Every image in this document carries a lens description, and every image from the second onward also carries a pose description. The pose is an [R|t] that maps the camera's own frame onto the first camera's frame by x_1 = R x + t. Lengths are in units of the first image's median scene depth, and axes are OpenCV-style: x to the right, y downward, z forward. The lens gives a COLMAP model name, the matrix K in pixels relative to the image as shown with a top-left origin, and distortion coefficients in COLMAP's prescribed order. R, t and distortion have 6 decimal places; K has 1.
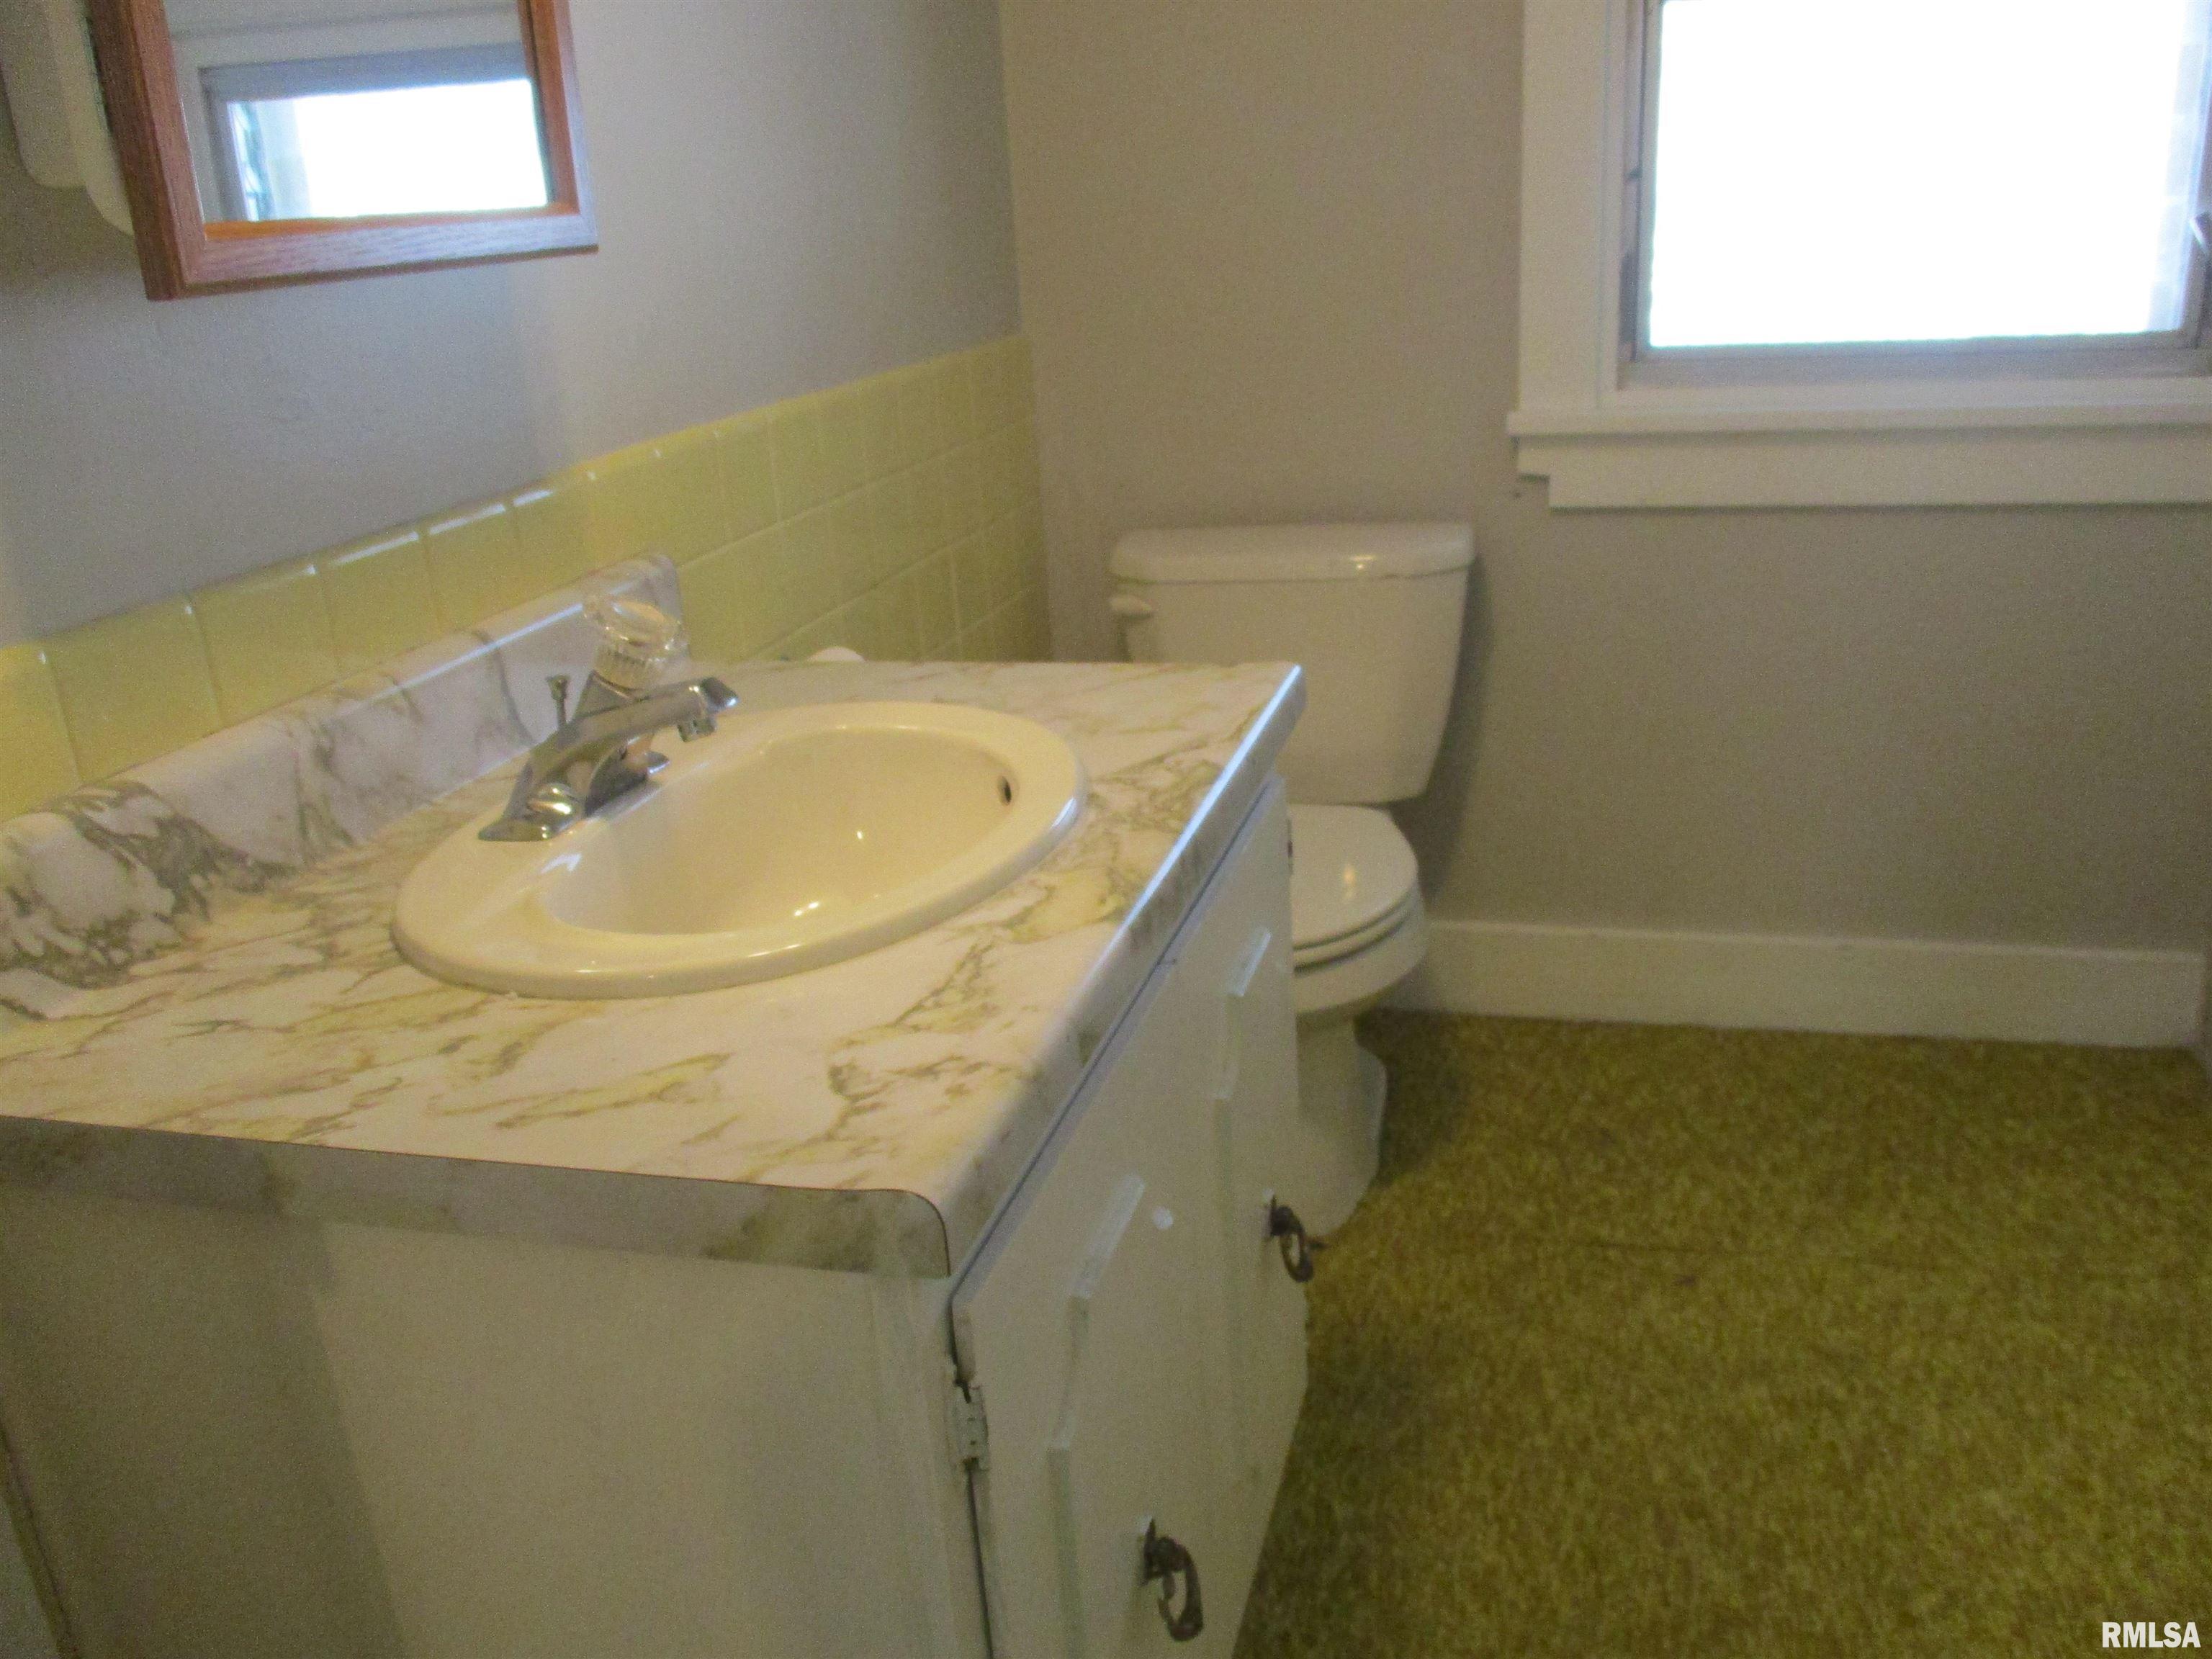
lens RADIAL K [[1818.1, 0, 1105.1], [0, 1818.1, 832.2], [0, 0, 1]] dist [-0.040183, 0.010043]
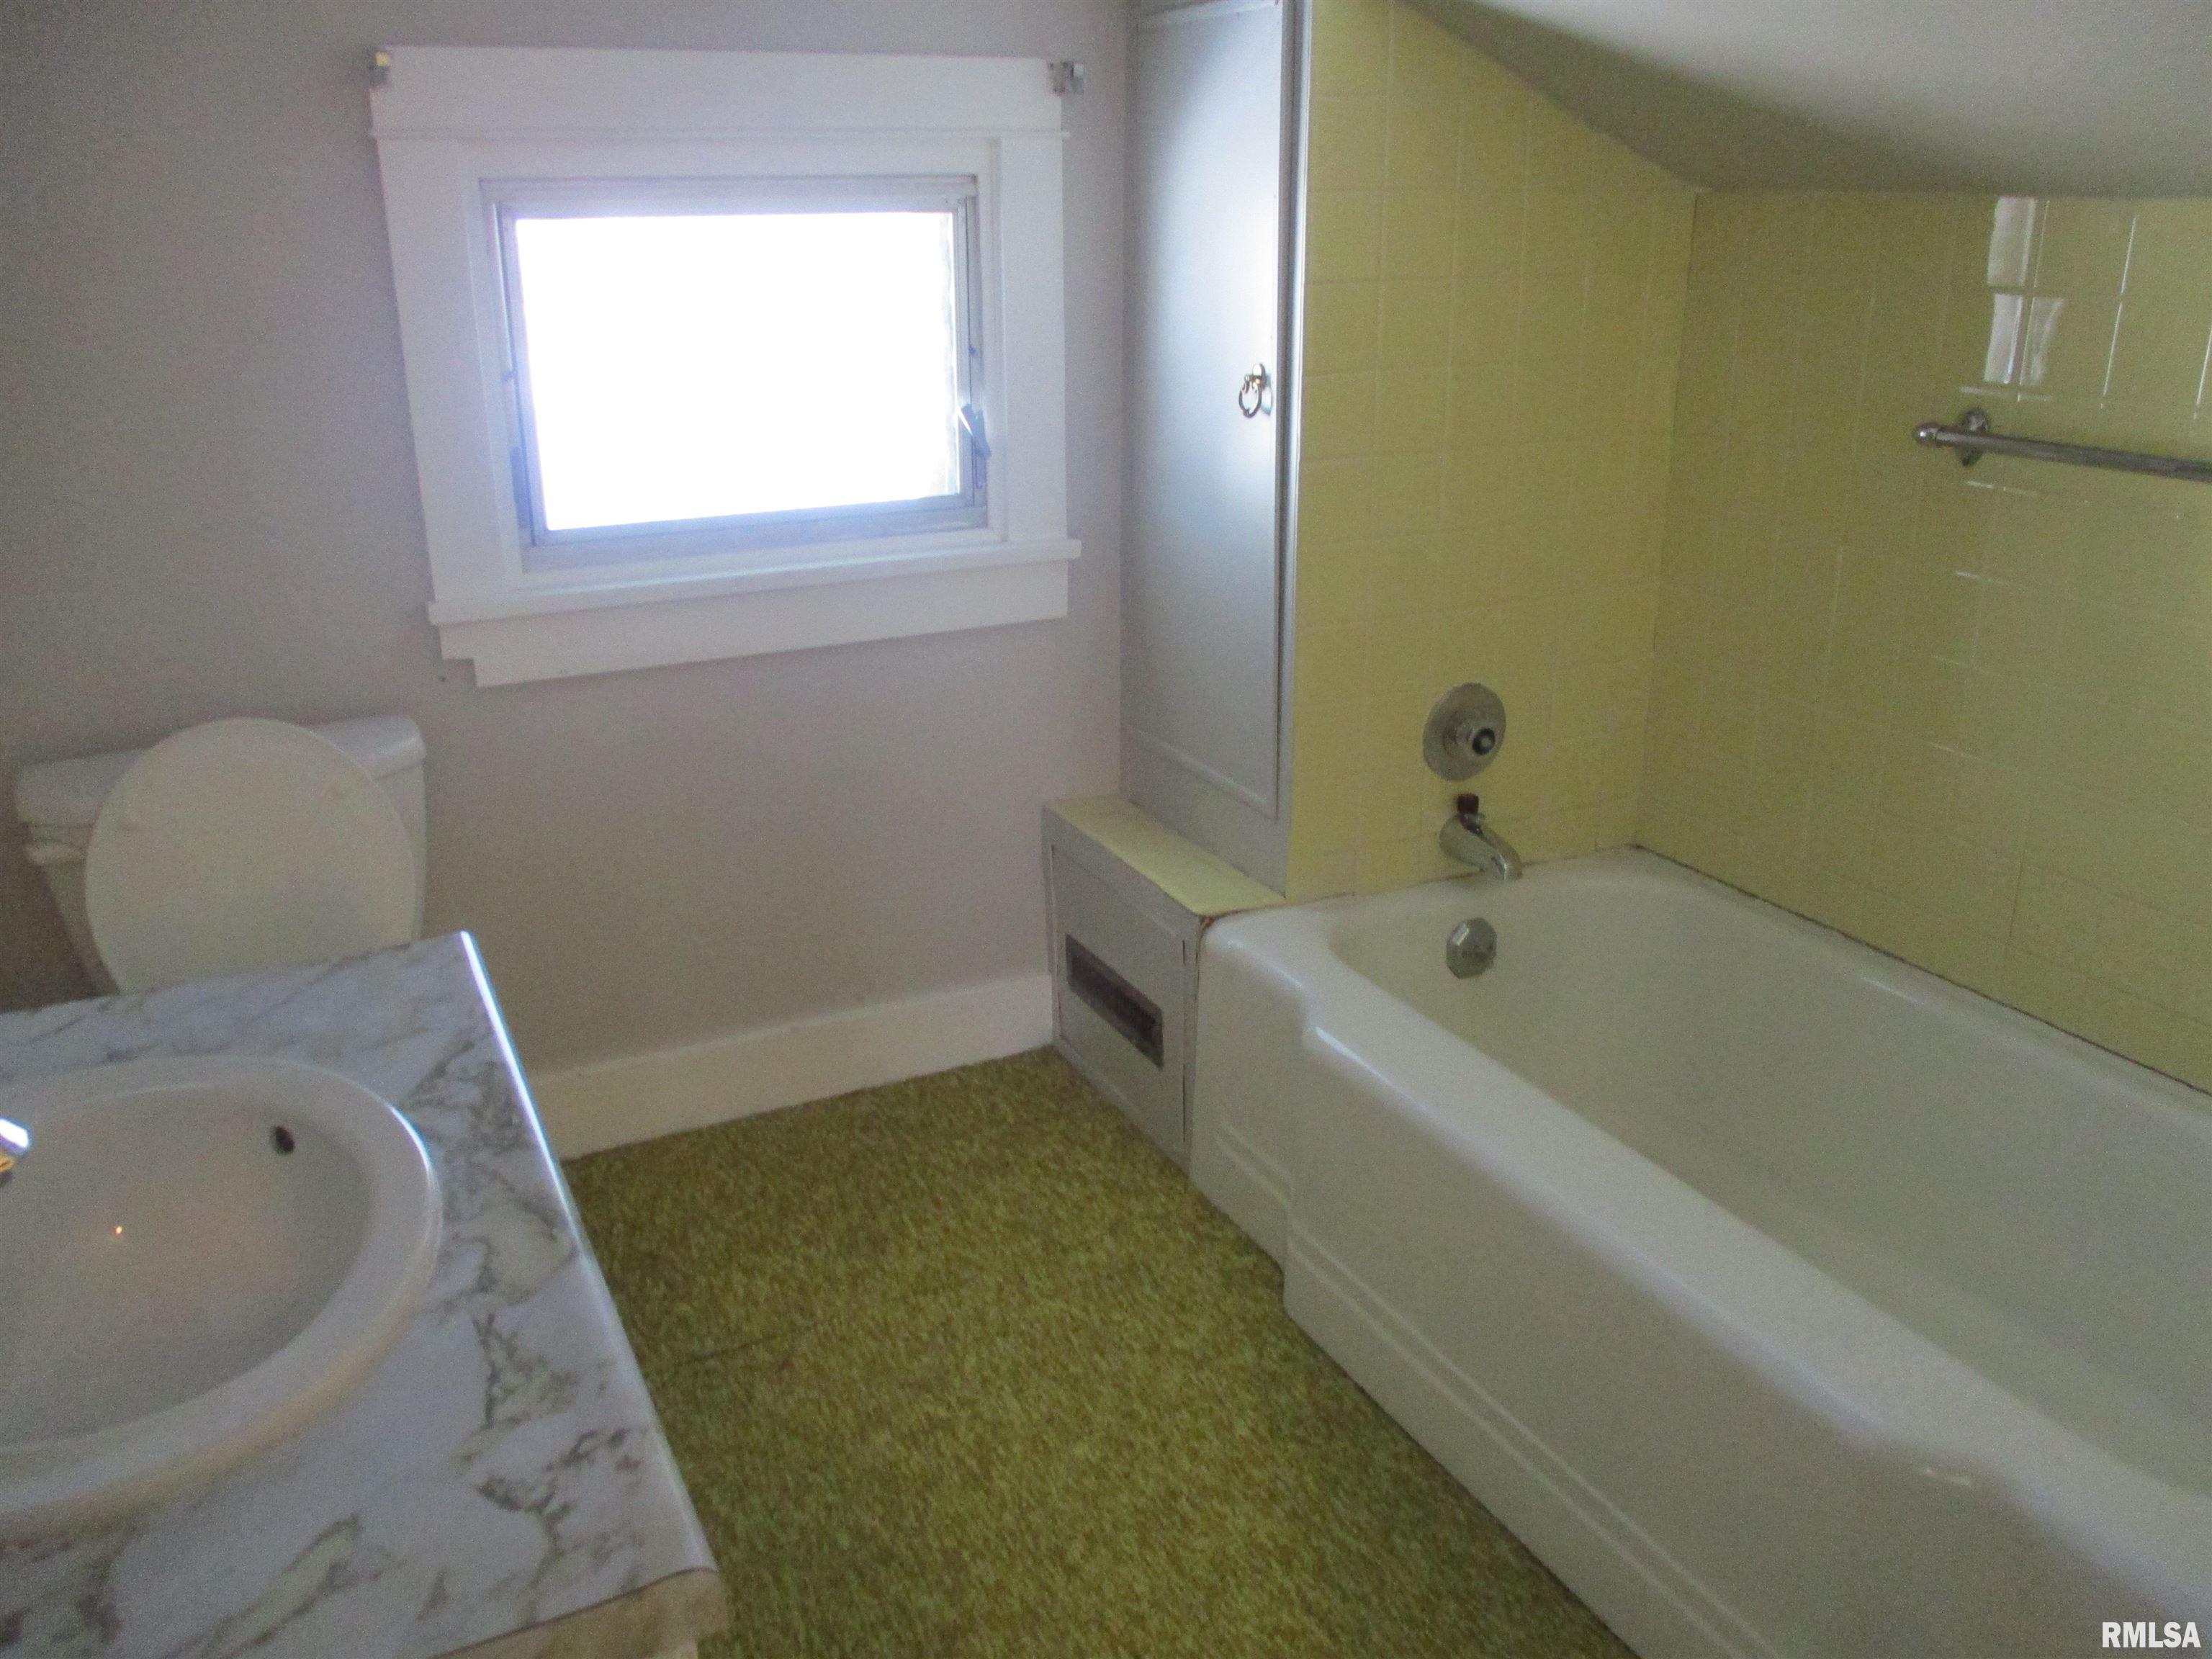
lens RADIAL K [[1818.1, 0, 1107.6], [0, 1818.1, 825.3], [0, 0, 1]] dist [-0.040183, 0.010043]
pose [[0.748307, -0.167338, 0.641900, -0.223821], [0.186129, 0.981753, 0.038951, -0.101539], [-0.636705, 0.090329, 0.765799, -0.027543]]
